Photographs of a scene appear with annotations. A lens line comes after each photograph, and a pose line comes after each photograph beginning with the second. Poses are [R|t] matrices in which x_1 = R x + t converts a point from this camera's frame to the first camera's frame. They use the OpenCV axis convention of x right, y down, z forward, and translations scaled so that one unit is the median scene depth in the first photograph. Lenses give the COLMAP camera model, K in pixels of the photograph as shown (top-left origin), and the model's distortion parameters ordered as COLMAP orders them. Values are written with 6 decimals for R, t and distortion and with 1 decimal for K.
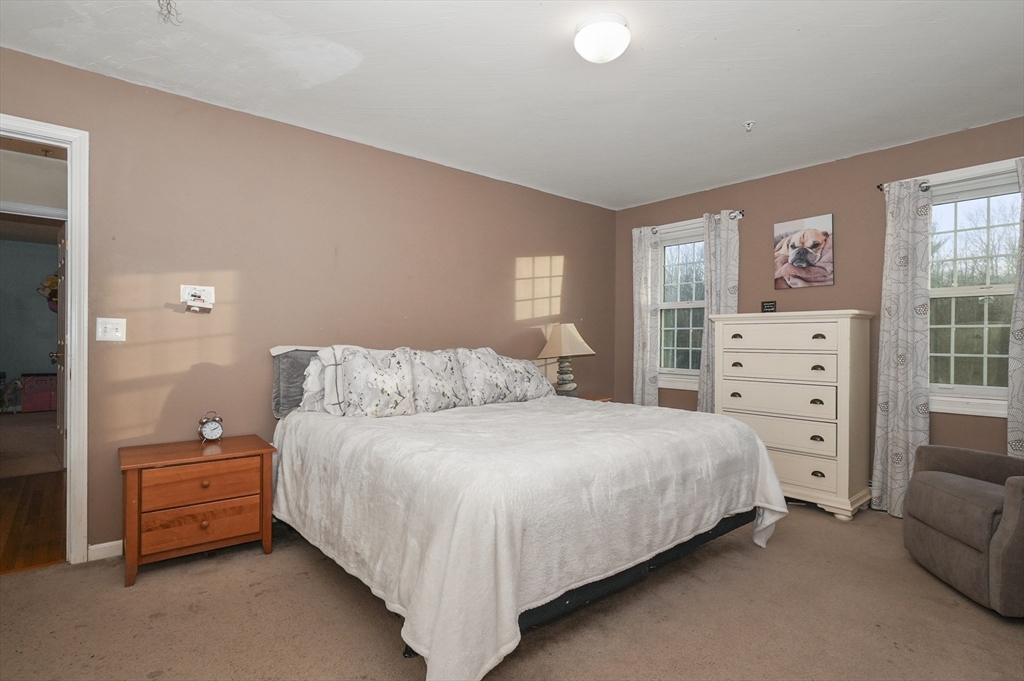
lens RADIAL K [[518.4, 0, 505.8], [0, 518.4, 335.0], [0, 0, 1]] dist [-0.007603, 0.006195]
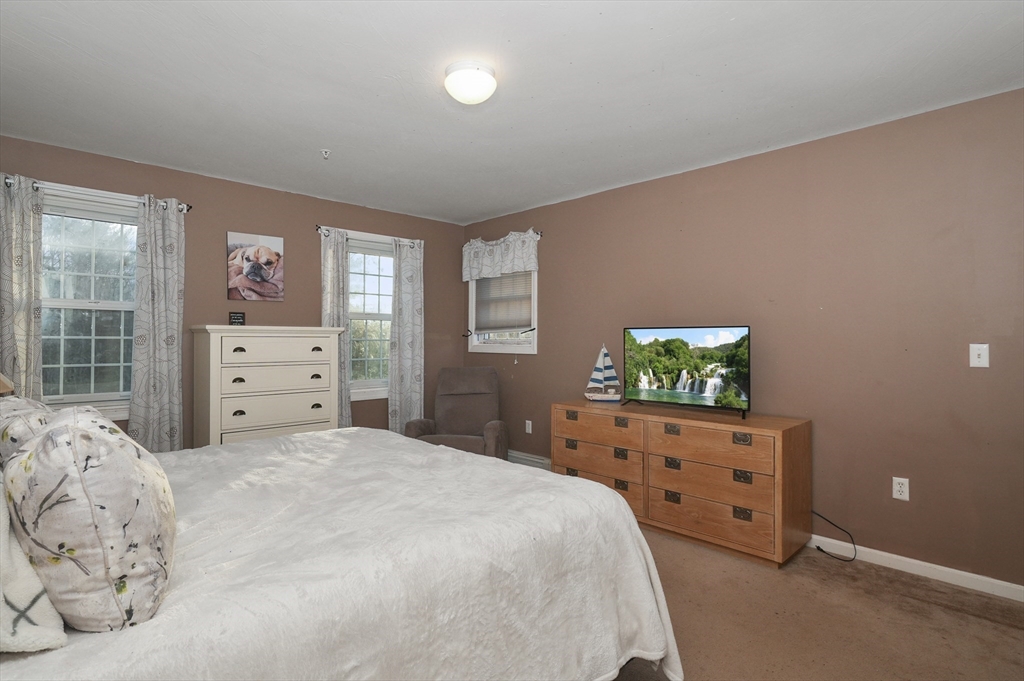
lens RADIAL K [[518.4, 0, 509.5], [0, 518.4, 341.6], [0, 0, 1]] dist [-0.007603, 0.006195]
pose [[-0.052711, 0.007007, 0.998585, -0.485916], [-0.000288, 0.999975, -0.007032, -0.002579], [-0.998610, -0.000658, -0.052708, 0.543169]]
